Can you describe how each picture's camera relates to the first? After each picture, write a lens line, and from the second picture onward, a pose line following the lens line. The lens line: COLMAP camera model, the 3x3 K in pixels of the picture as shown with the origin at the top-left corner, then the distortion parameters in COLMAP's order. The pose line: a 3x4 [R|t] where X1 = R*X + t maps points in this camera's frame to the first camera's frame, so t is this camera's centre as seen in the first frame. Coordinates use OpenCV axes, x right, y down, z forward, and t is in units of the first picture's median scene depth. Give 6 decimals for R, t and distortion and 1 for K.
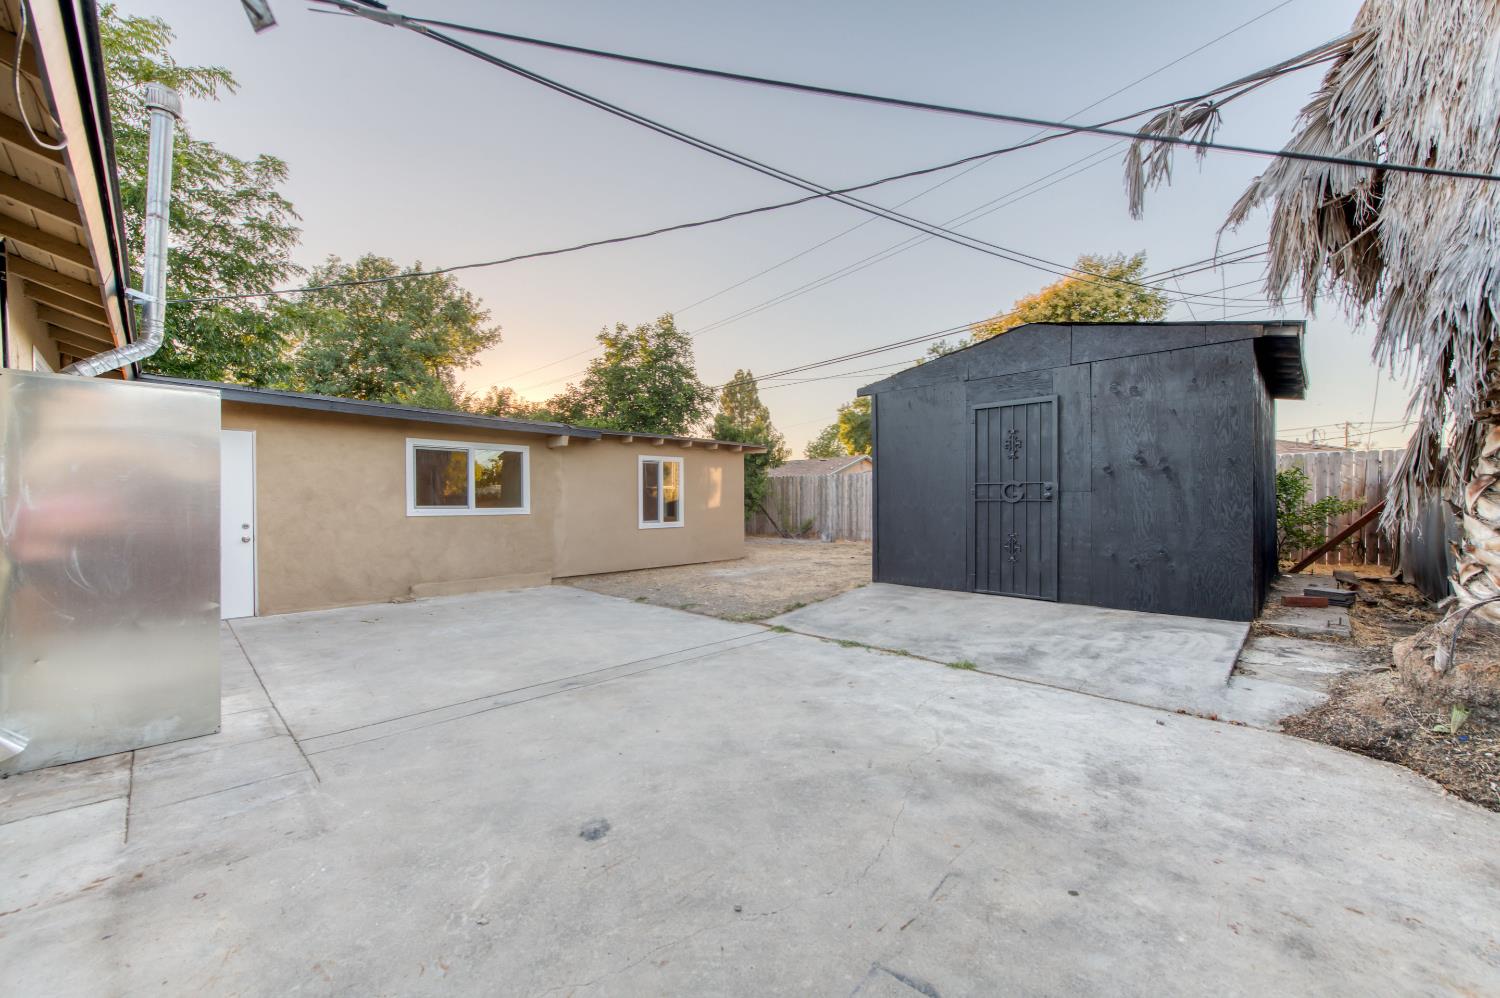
lens RADIAL K [[585.5, 0, 750.2], [0, 585.5, 501.5], [0, 0, 1]] dist [0.009368, -0.001550]
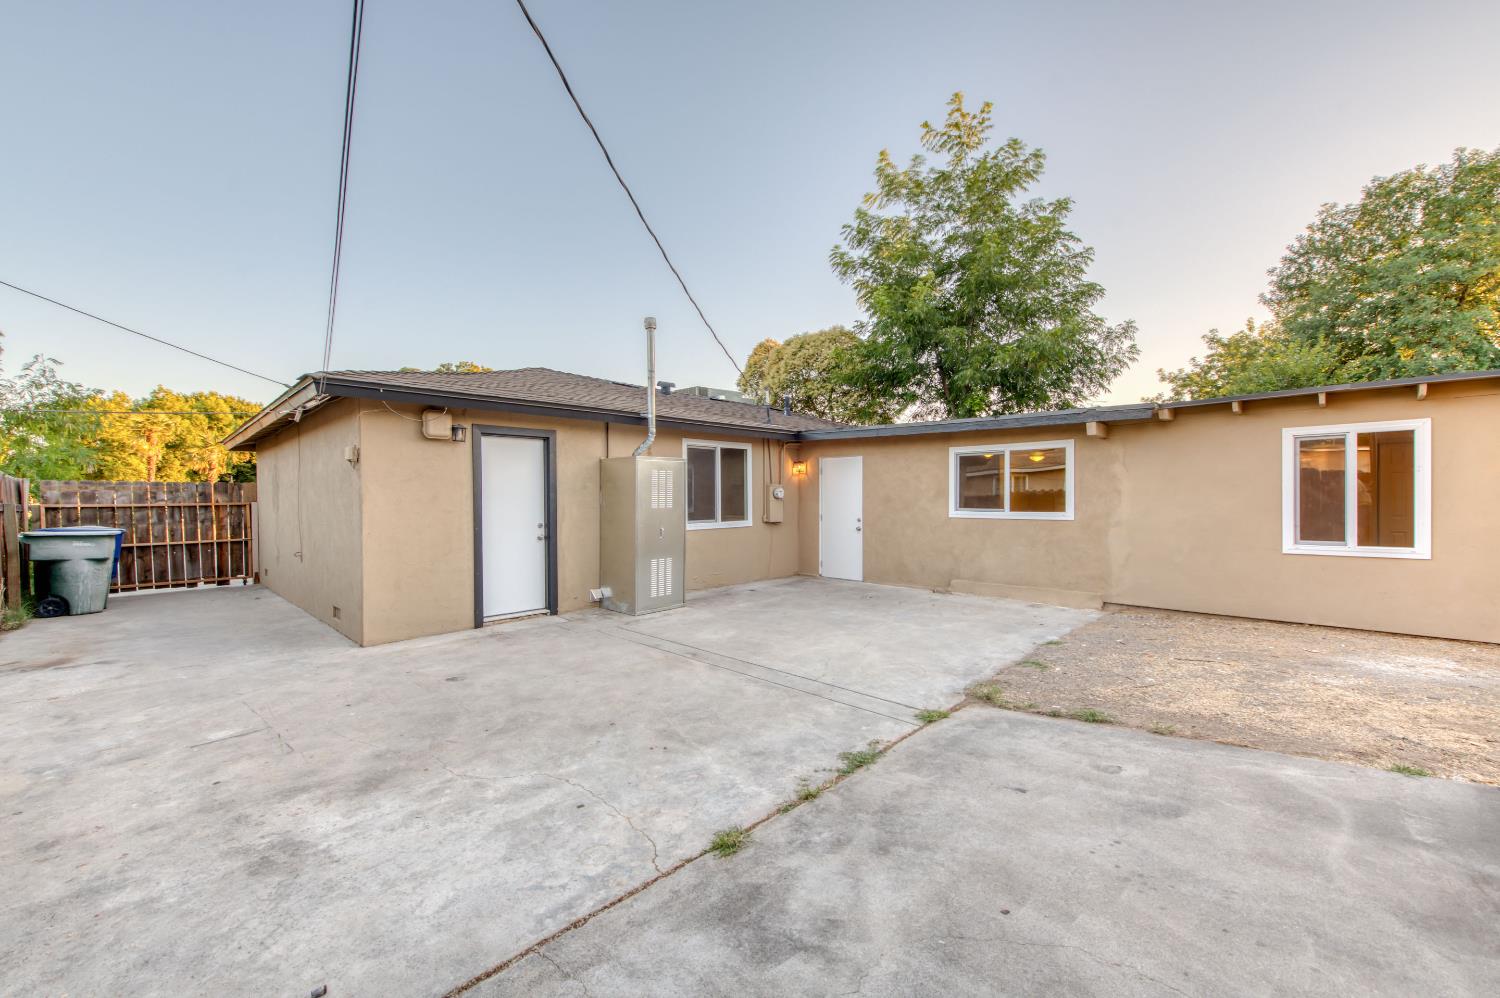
lens RADIAL K [[585.5, 0, 750.9], [0, 585.5, 498.4], [0, 0, 1]] dist [0.009368, -0.001550]
pose [[0.009195, 0.008503, -0.999922, 1.004975], [0.005358, 0.999949, 0.008552, -0.042743], [0.999943, -0.005437, 0.009149, 1.141746]]
